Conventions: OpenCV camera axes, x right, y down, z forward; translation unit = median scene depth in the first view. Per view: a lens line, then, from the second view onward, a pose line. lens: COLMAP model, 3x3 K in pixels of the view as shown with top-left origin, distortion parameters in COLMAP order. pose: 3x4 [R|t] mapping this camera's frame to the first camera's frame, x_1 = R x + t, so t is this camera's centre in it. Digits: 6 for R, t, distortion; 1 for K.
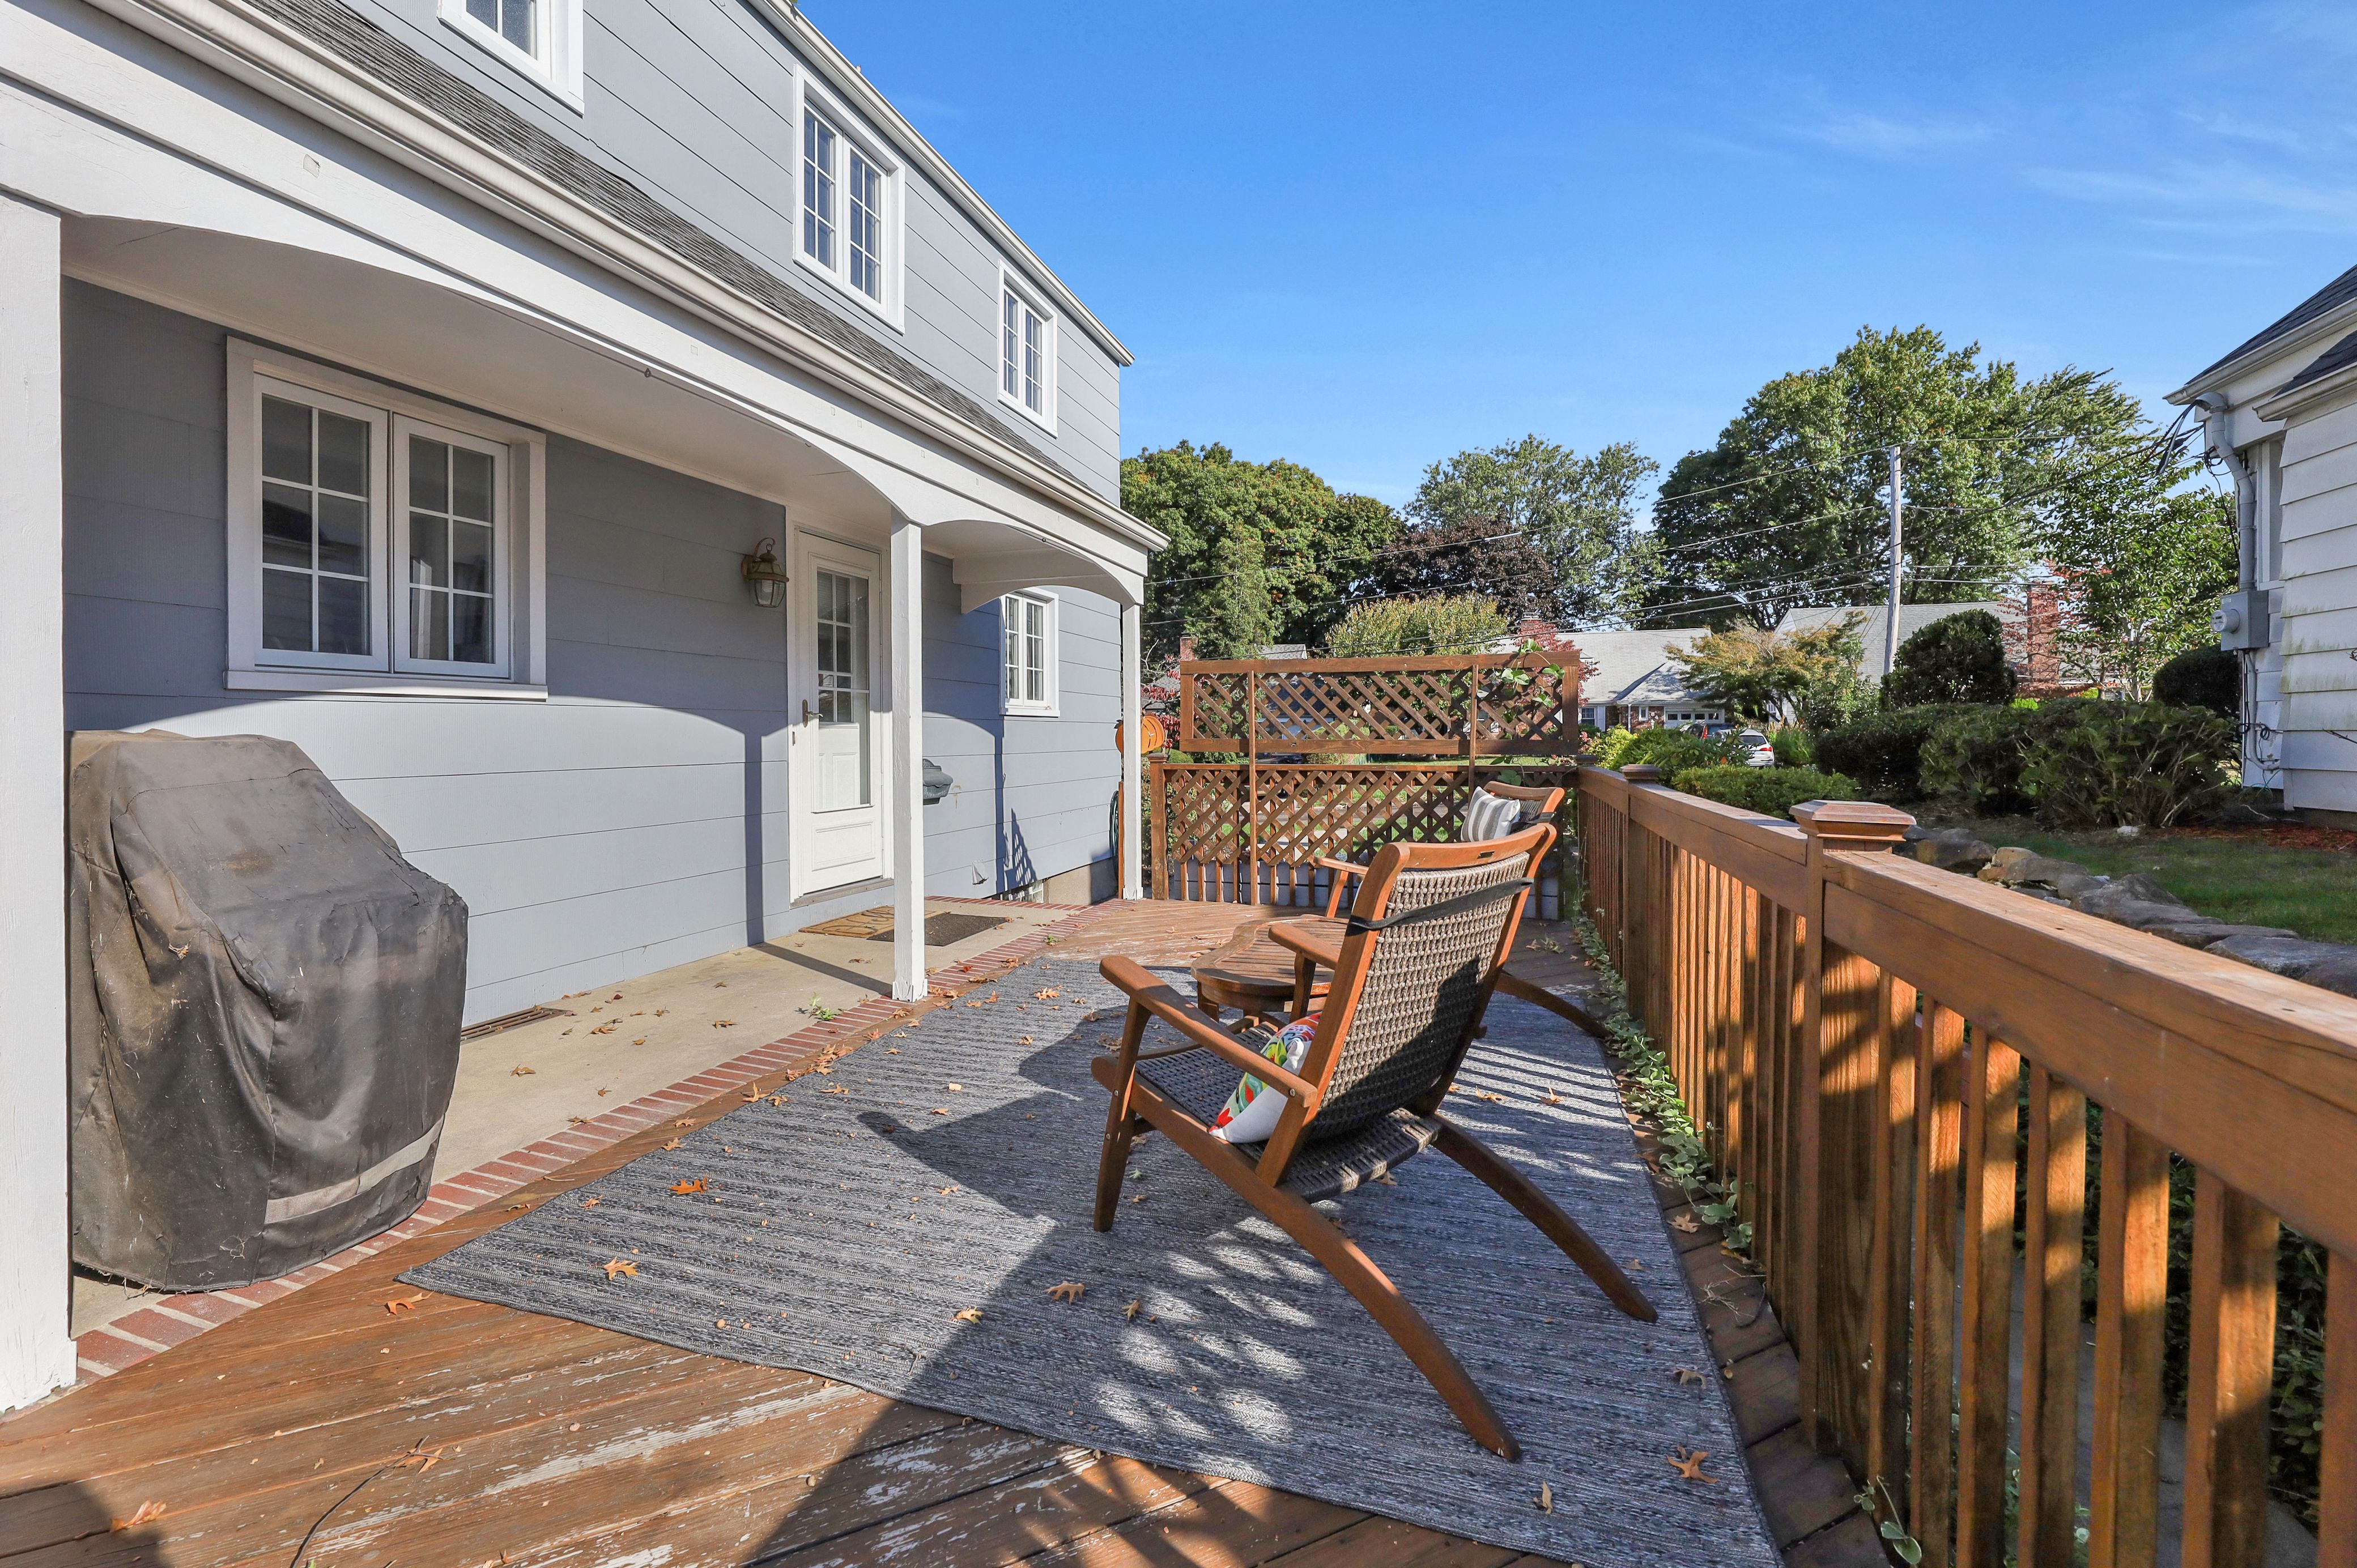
lens RADIAL K [[990.6, 0, 1176.9], [0, 990.6, 761.6], [0, 0, 1]] dist [-0.000034, 0.000048]
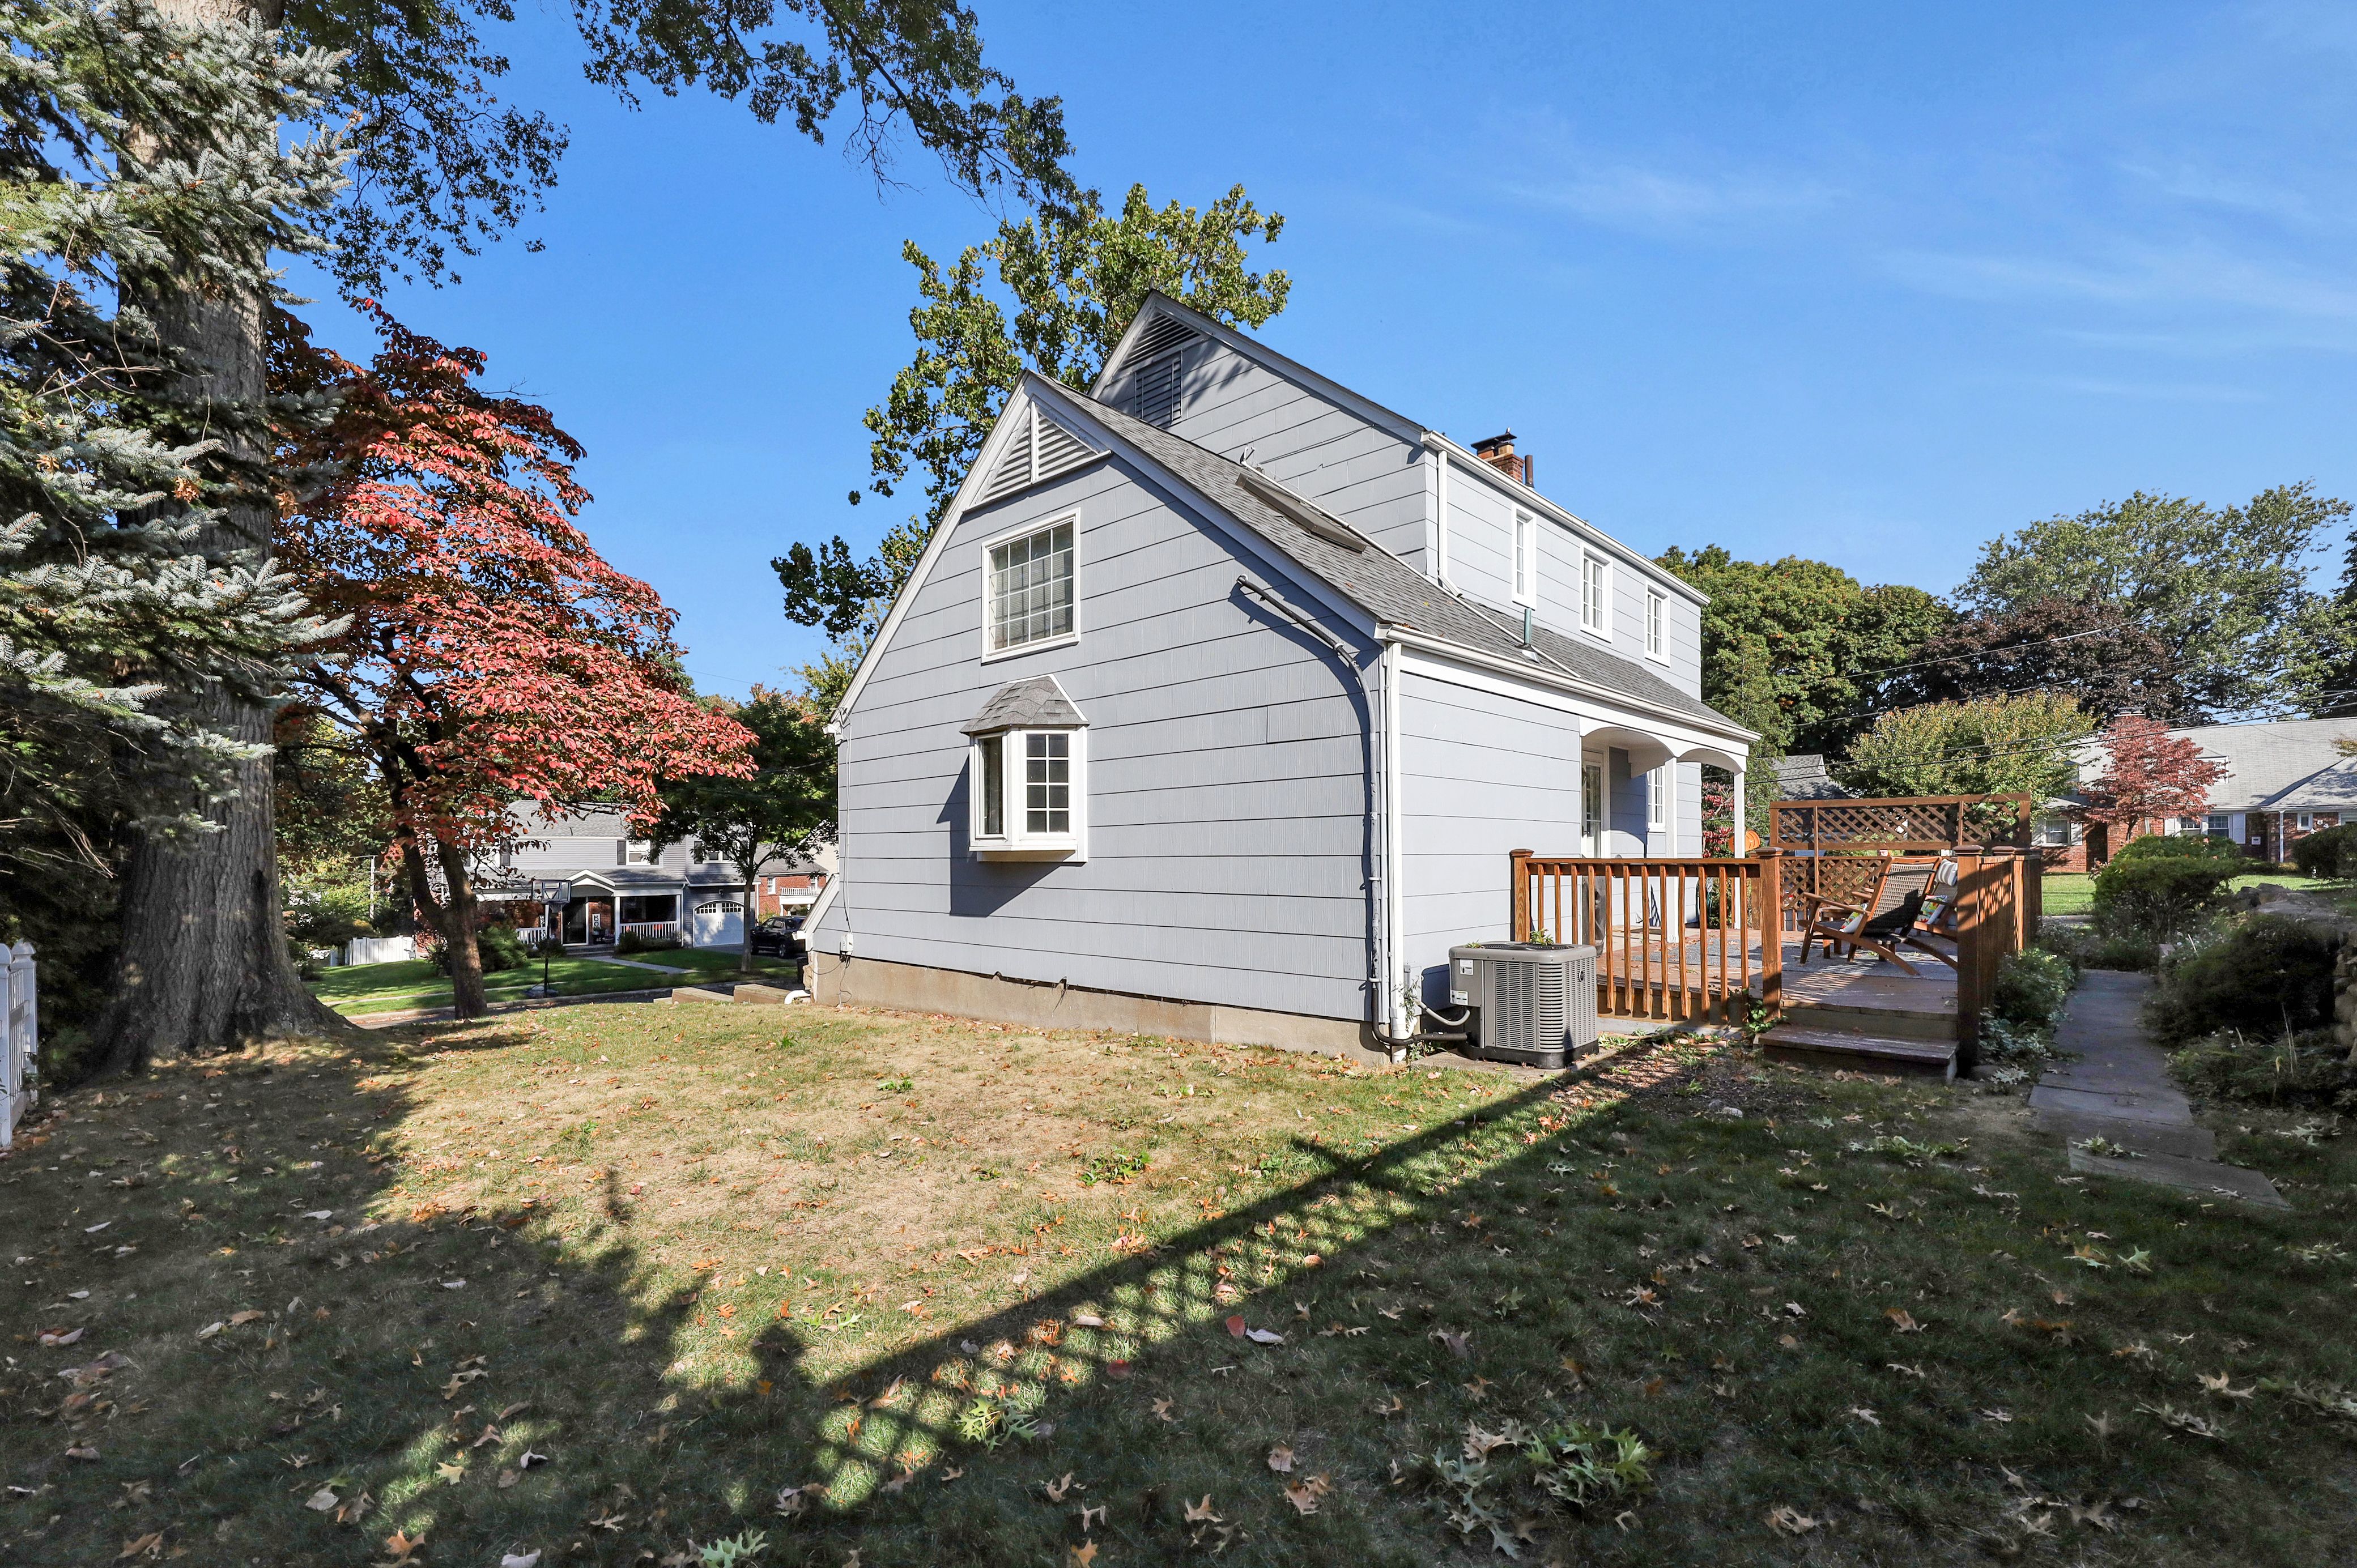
lens RADIAL K [[990.6, 0, 1180.6], [0, 990.6, 861.1], [0, 0, 1]] dist [-0.000034, 0.000048]
pose [[0.904002, 0.000025, -0.427528, -0.017639], [-0.008327, 0.999811, -0.017549, 0.004643], [0.427447, 0.019424, 0.903832, -0.101028]]
